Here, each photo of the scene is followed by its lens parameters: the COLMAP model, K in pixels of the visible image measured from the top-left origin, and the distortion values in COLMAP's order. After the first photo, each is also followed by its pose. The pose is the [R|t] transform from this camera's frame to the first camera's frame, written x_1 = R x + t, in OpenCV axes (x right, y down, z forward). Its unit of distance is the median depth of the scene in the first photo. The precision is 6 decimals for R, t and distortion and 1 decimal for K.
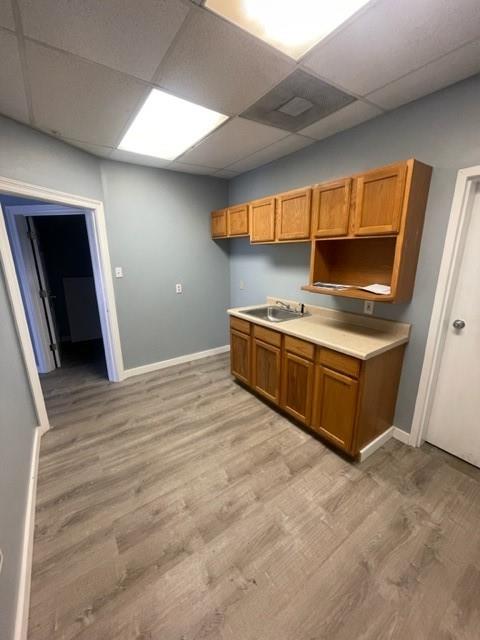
lens RADIAL K [[258.8, 0, 241.4], [0, 258.8, 319.6], [0, 0, 1]] dist [0.001390, 0.001795]
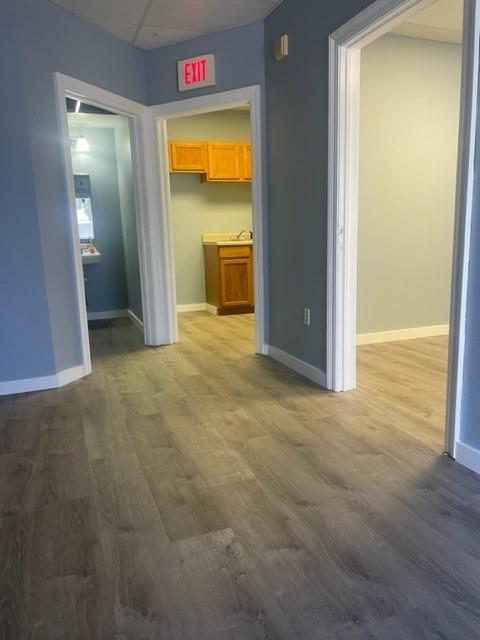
lens RADIAL K [[490.6, 0, 239.5], [0, 490.6, 318.9], [0, 0, 1]] dist [0.021831, -0.020620]
pose [[0.260847, -0.174970, 0.949391, -2.035059], [0.267205, 0.958102, 0.103161, 0.081889], [-0.927664, 0.226773, 0.296671, 0.428683]]
